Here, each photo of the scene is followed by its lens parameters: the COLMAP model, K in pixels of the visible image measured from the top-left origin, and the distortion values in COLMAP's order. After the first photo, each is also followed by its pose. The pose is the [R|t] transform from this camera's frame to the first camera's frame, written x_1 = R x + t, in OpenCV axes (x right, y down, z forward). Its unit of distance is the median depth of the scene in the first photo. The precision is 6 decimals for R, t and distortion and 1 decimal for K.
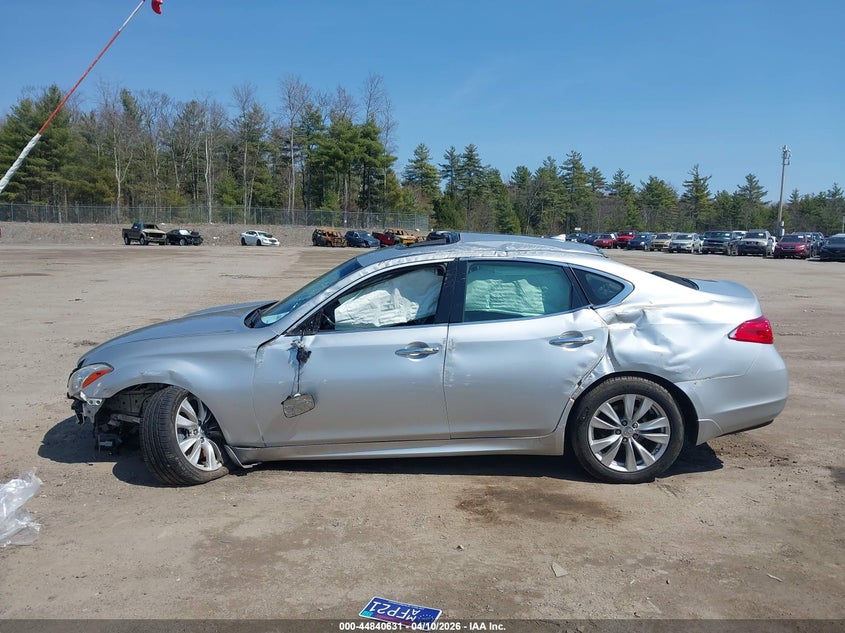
lens RADIAL K [[636.4, 0, 422.0], [0, 636.4, 314.0], [0, 0, 1]] dist [0.038854, -0.038708]
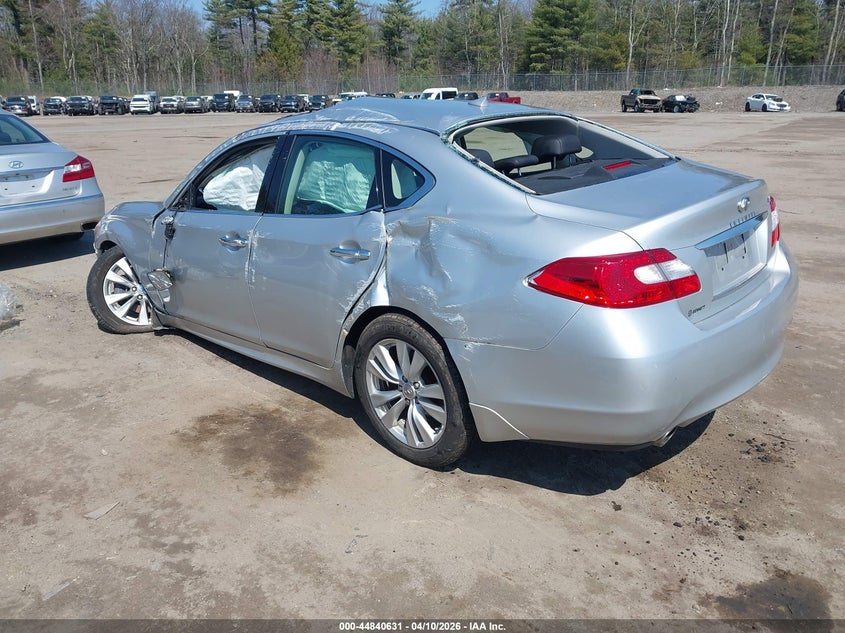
lens RADIAL K [[636.4, 0, 428.1], [0, 636.4, 319.3], [0, 0, 1]] dist [0.038854, -0.038708]
pose [[0.758465, 0.196551, -0.621369, 0.745598], [-0.065591, 0.971618, 0.227278, -0.053947], [0.648405, -0.131626, 0.749830, 0.489339]]
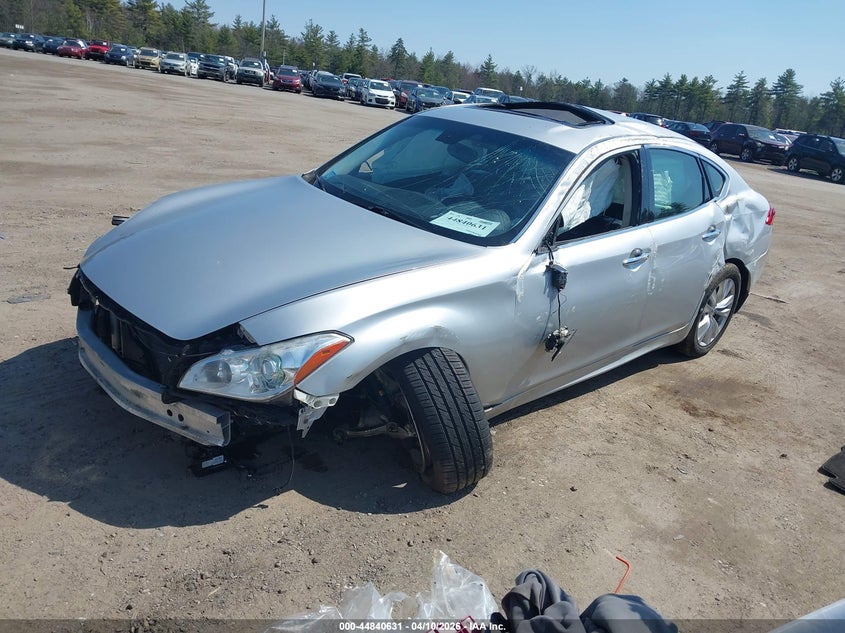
lens RADIAL K [[636.4, 0, 422.0], [0, 636.4, 318.1], [0, 0, 1]] dist [0.038854, -0.038708]
pose [[0.731438, -0.155678, 0.663900, -0.808773], [-0.027694, 0.966006, 0.257030, -0.079162], [-0.681345, -0.206388, 0.702263, 0.569254]]
